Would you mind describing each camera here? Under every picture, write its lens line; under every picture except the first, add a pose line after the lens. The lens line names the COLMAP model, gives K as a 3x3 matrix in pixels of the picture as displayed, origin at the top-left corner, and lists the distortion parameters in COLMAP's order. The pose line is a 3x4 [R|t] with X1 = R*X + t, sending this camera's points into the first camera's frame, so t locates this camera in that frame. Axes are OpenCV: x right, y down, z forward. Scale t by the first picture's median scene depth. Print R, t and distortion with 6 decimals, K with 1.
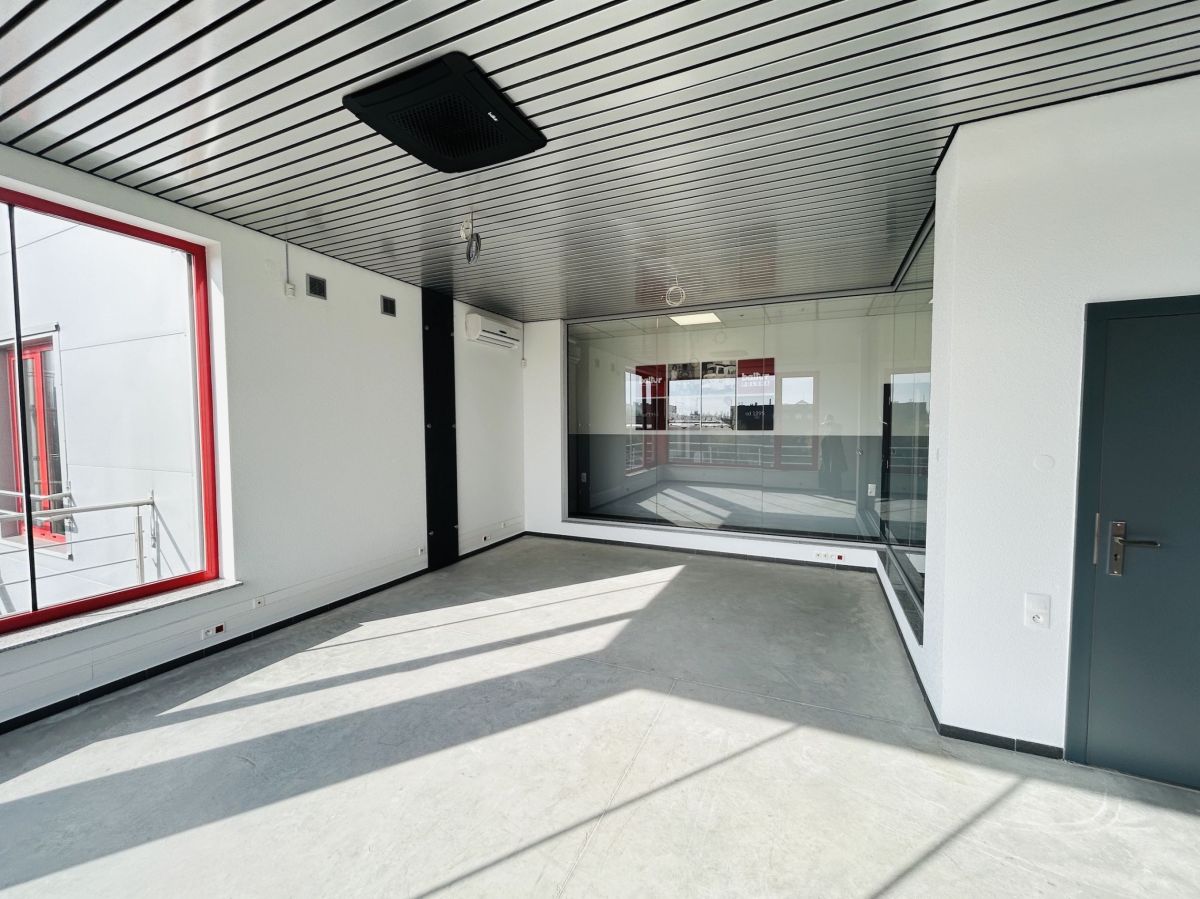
lens RADIAL K [[482.4, 0, 598.4], [0, 482.4, 448.6], [0, 0, 1]] dist [-0.002522, 0.000675]
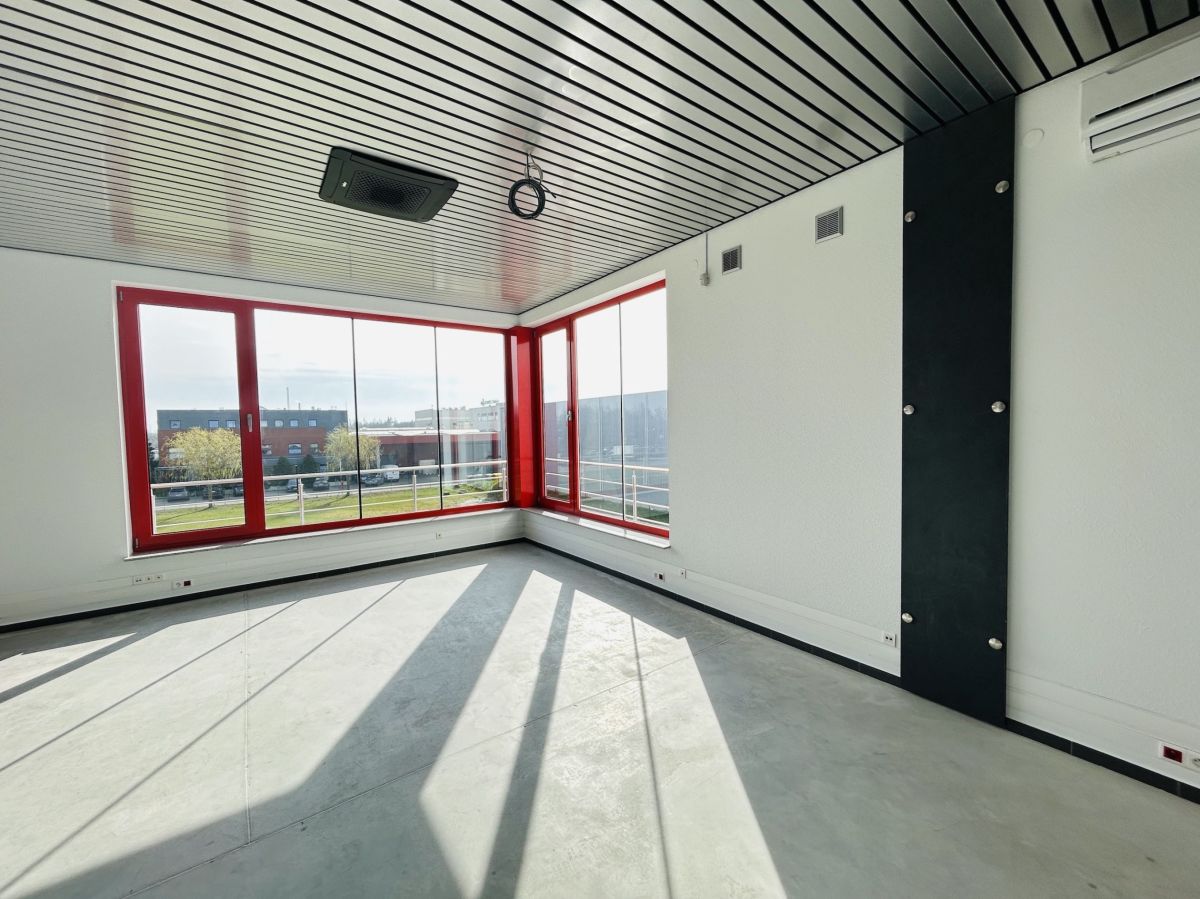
lens RADIAL K [[482.4, 0, 596.3], [0, 482.4, 448.7], [0, 0, 1]] dist [-0.002522, 0.000675]
pose [[-0.495902, 0.053274, -0.866743, 0.395917], [-0.021160, 0.997079, 0.073392, -0.055769], [0.868121, 0.054736, -0.493326, 1.482298]]
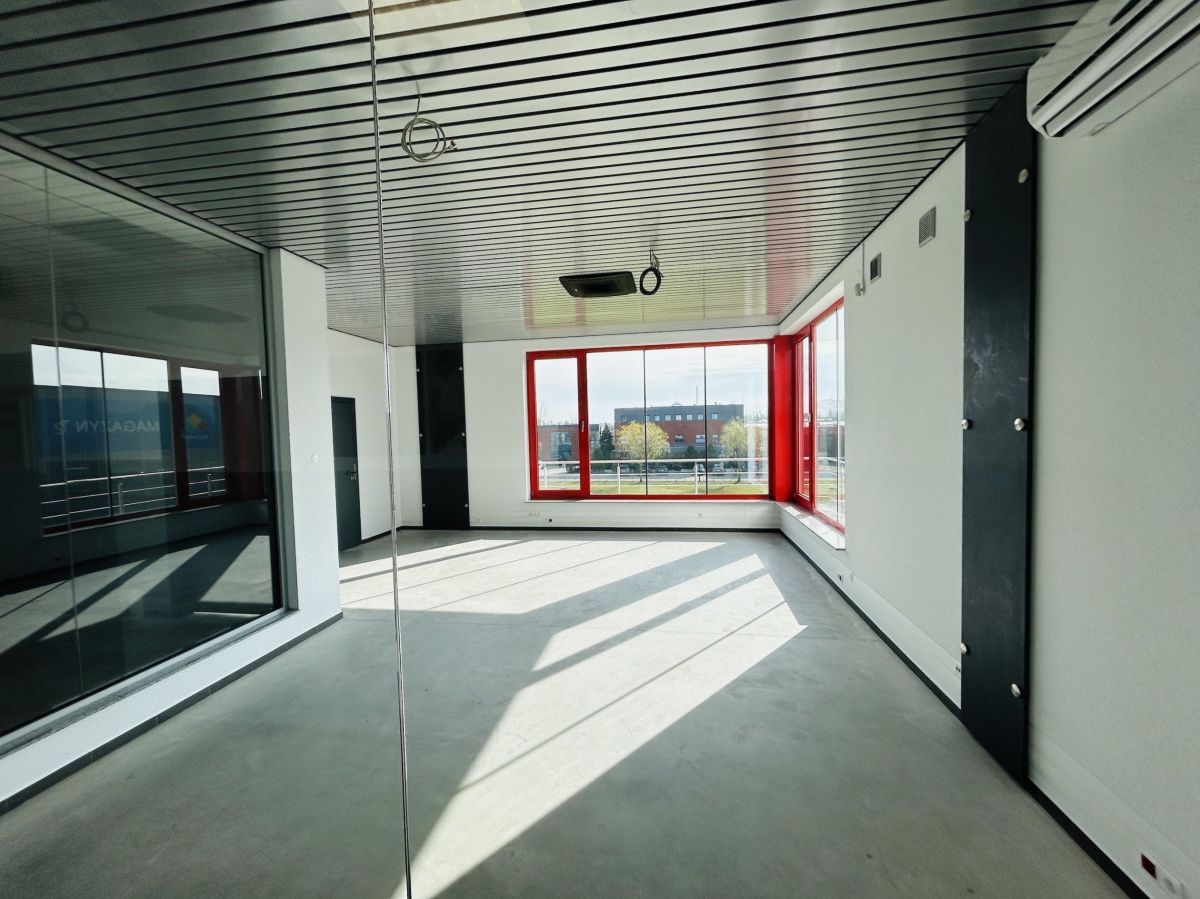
lens RADIAL K [[482.4, 0, 597.7], [0, 482.4, 445.8], [0, 0, 1]] dist [-0.002522, 0.000675]
pose [[-0.965390, 0.038468, -0.257957, 0.183433], [0.016194, 0.995996, 0.087923, -0.112602], [0.260306, 0.080703, -0.962148, 2.093184]]
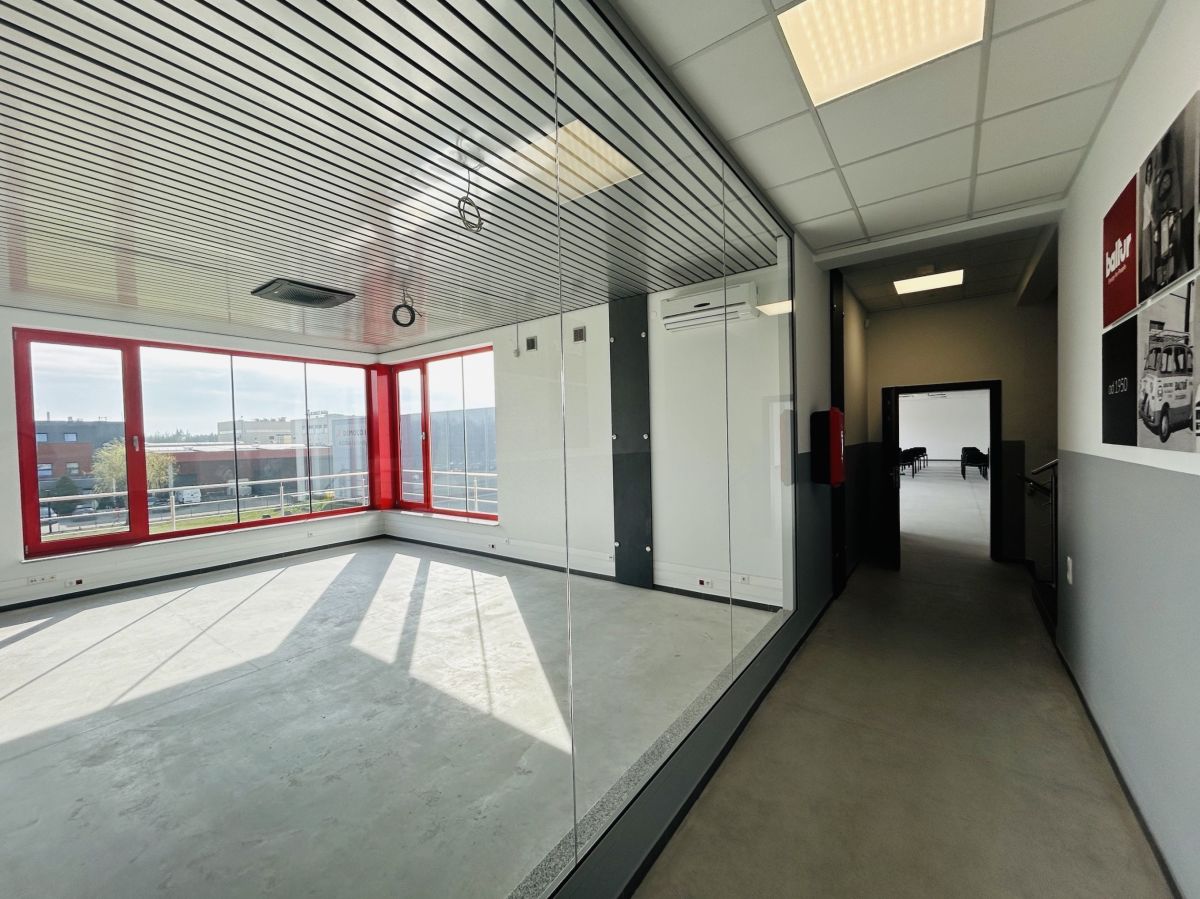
lens RADIAL K [[482.4, 0, 597.3], [0, 482.4, 449.5], [0, 0, 1]] dist [-0.002522, 0.000675]
pose [[-0.205239, 0.035259, -0.978077, 0.979144], [-0.025164, 0.998830, 0.041288, -0.094282], [0.978388, 0.033086, -0.204111, 1.797602]]
